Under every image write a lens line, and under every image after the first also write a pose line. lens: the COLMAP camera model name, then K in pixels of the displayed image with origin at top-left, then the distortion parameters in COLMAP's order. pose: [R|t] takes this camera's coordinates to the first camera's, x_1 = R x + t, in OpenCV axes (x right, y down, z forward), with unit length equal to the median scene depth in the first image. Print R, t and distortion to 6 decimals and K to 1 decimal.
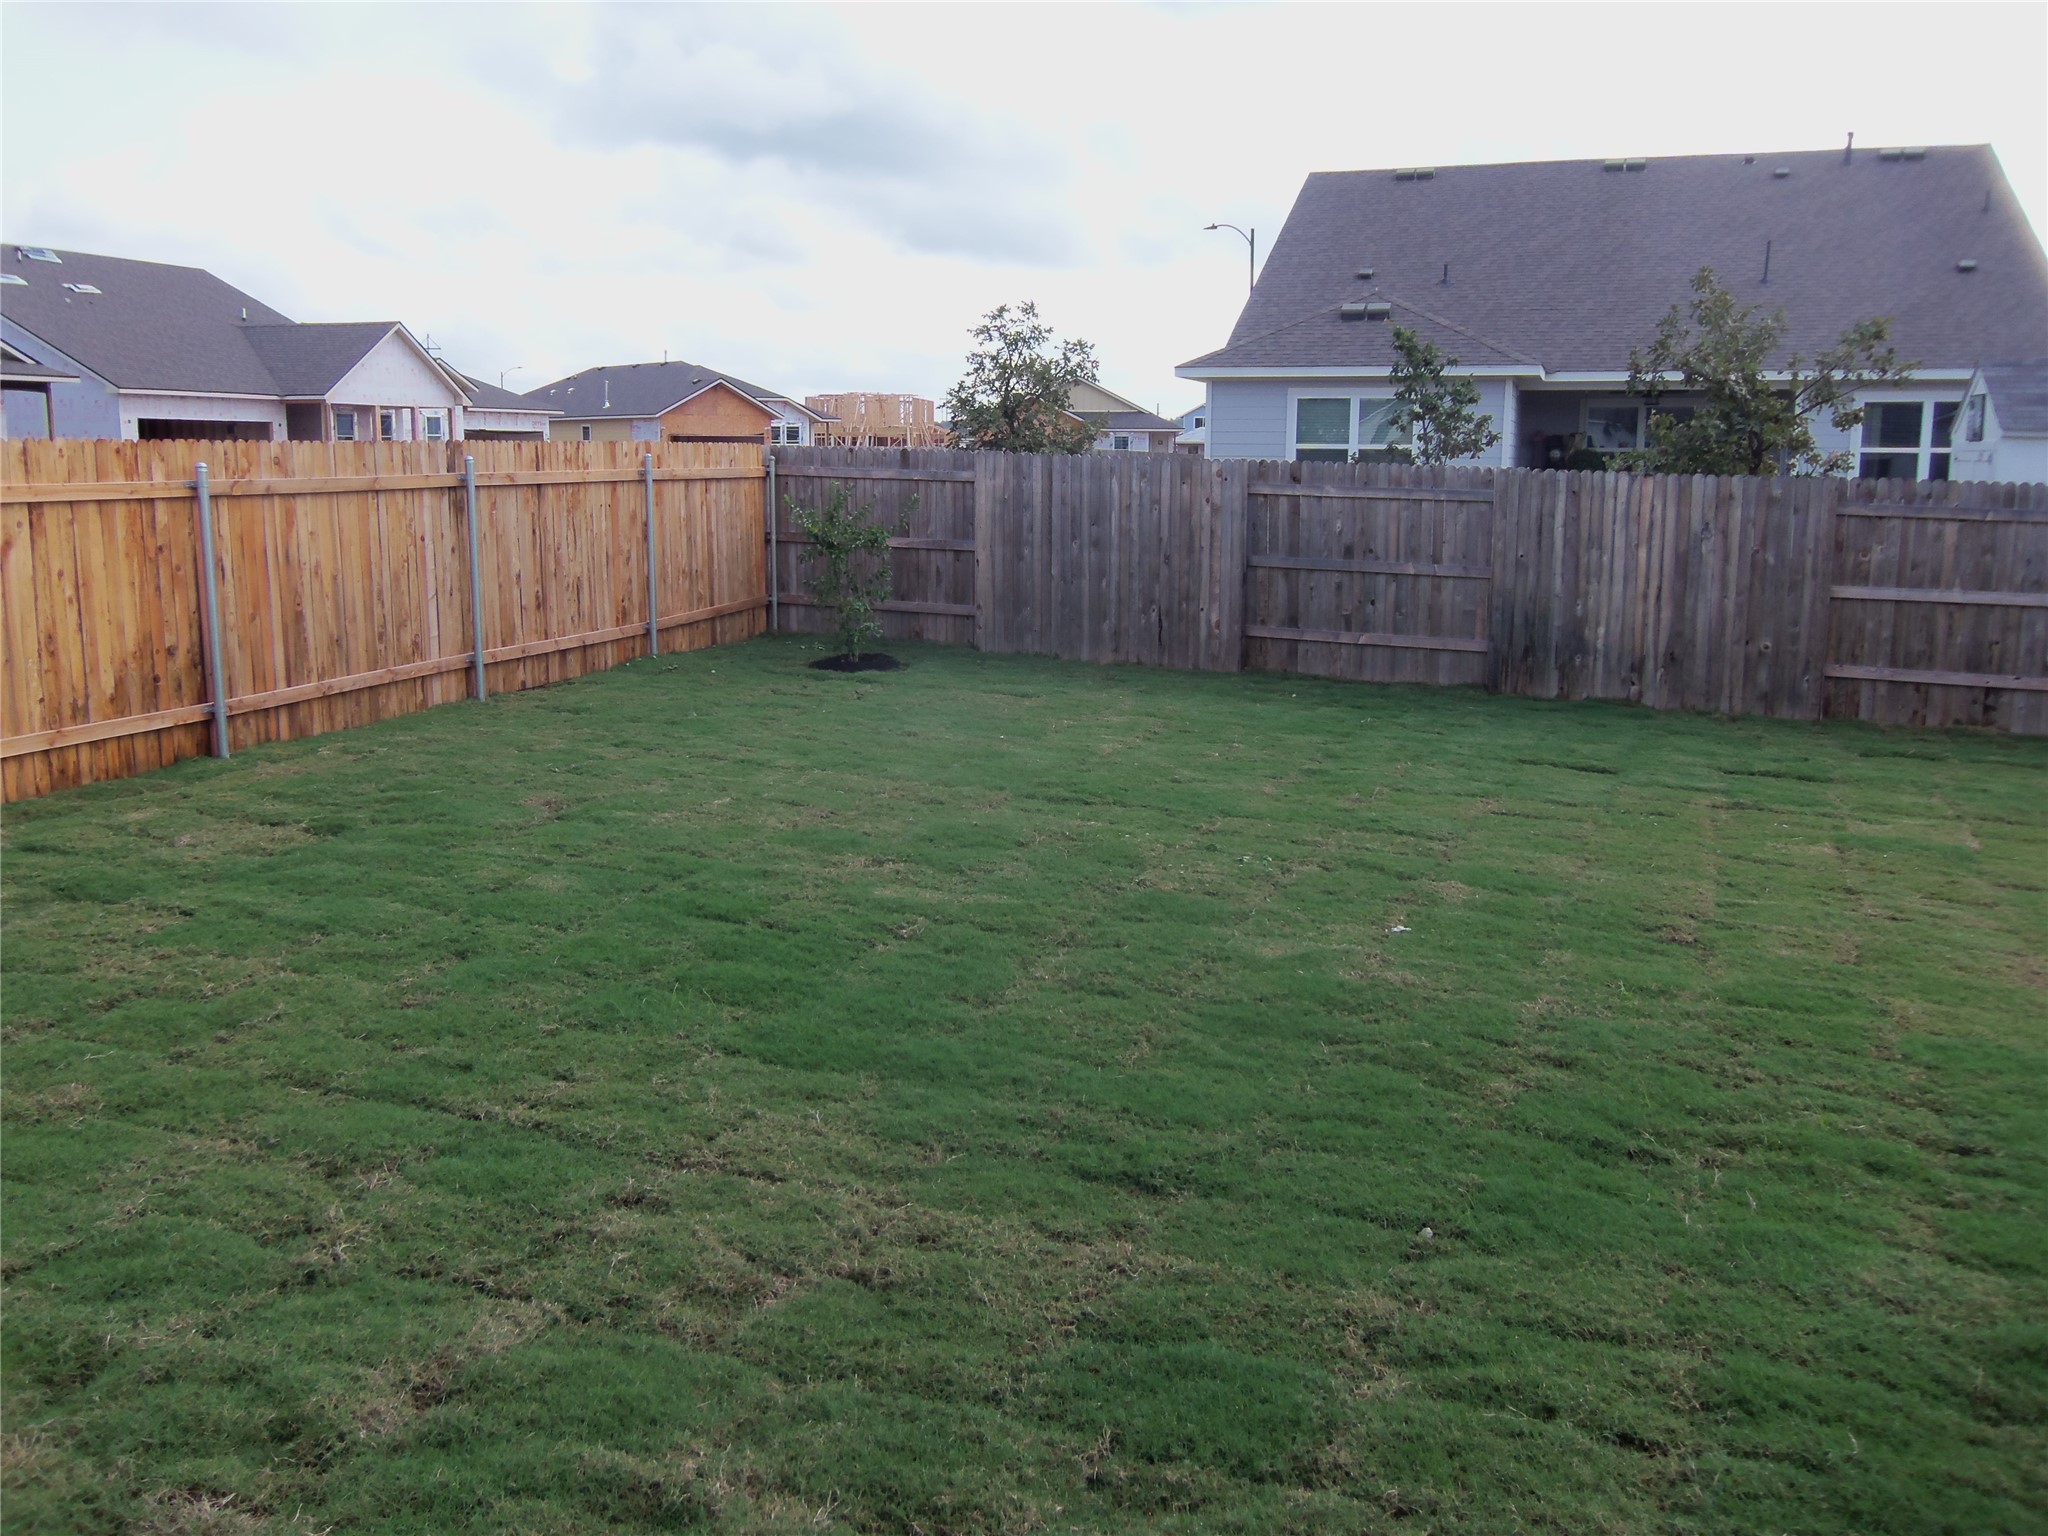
lens RADIAL K [[1705.3, 0, 1019.1], [0, 1705.3, 706.8], [0, 0, 1]] dist [-0.005428, 0.052386]
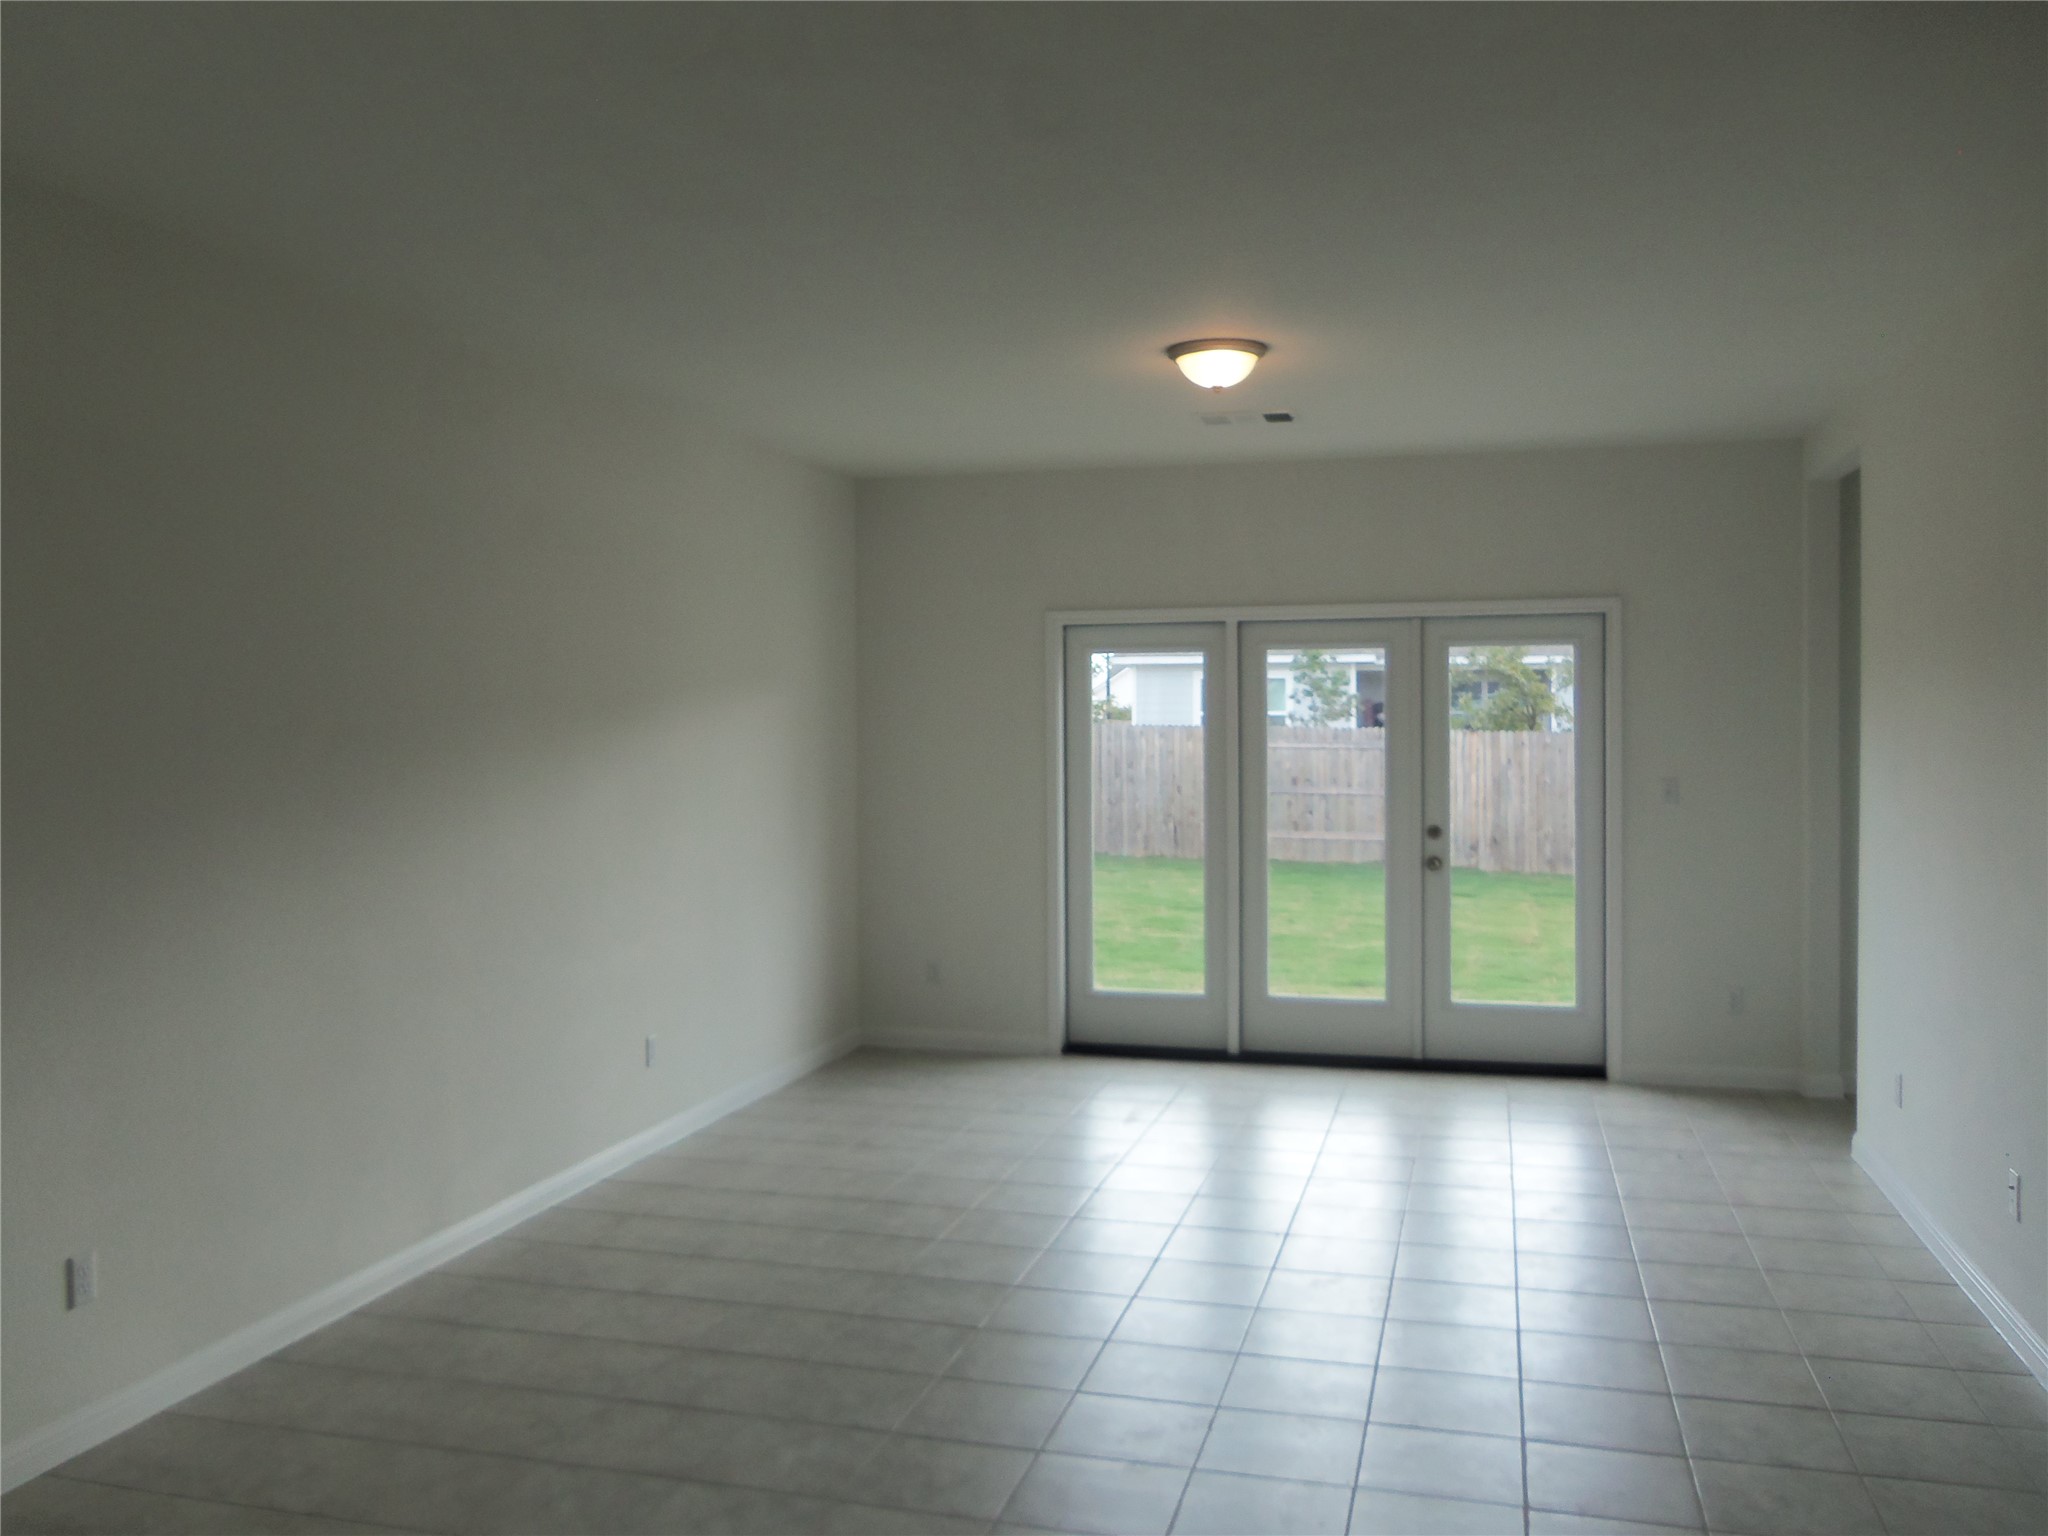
lens RADIAL K [[1705.3, 0, 1024.0], [0, 1705.3, 768.8], [0, 0, 1]] dist [-0.005428, 0.052386]
pose [[0.991702, -0.016271, 0.127523, -0.264125], [0.030871, 0.993074, -0.113366, 0.071200], [-0.124795, 0.116362, 0.985336, -0.547898]]
